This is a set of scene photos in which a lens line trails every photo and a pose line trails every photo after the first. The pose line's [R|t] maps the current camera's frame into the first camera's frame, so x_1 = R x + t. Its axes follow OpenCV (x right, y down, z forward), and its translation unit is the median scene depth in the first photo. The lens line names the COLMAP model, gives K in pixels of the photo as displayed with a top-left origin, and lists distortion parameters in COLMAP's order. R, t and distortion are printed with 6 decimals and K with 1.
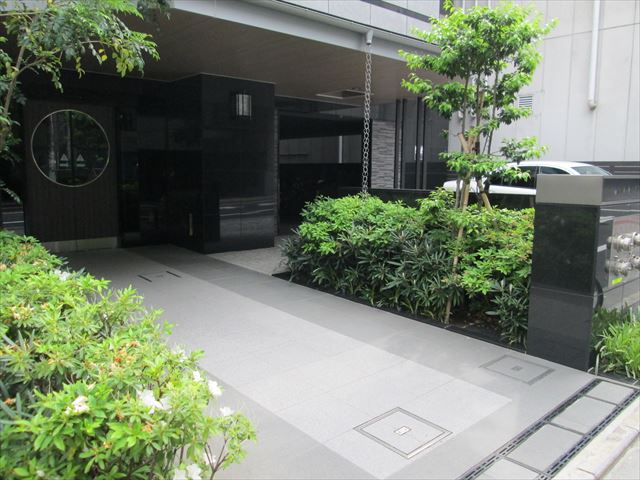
lens RADIAL K [[521.7, 0, 320.0], [0, 521.7, 240.0], [0, 0, 1]] dist [-0.035169, -0.003838]
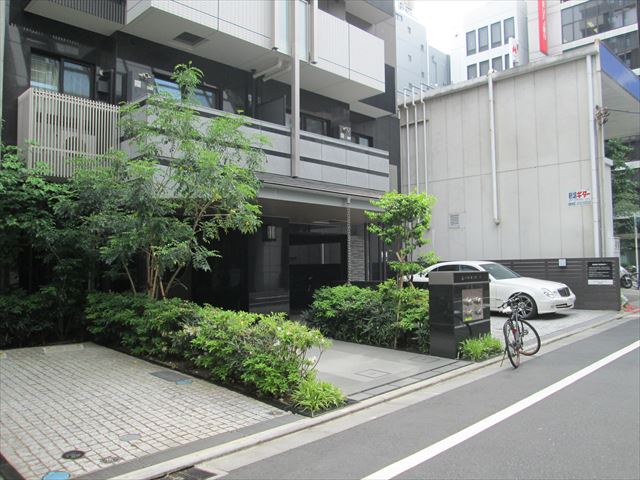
lens RADIAL K [[521.7, 0, 320.0], [0, 521.7, 240.0], [0, 0, 1]] dist [-0.035169, -0.003838]
pose [[0.998258, -0.017334, 0.056404, -0.130494], [0.027449, 0.982573, -0.183840, 0.104153], [-0.052234, 0.185068, 0.981337, -0.907626]]
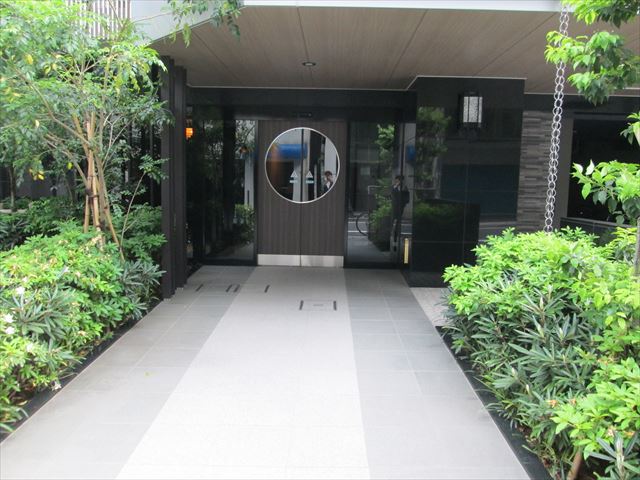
lens RADIAL K [[521.7, 0, 320.0], [0, 521.7, 240.0], [0, 0, 1]] dist [-0.035169, -0.003838]
pose [[0.735443, 0.080338, -0.672807, 0.351345], [-0.101111, 0.994841, 0.008267, -0.060010], [0.670000, 0.061948, 0.739772, 0.378556]]
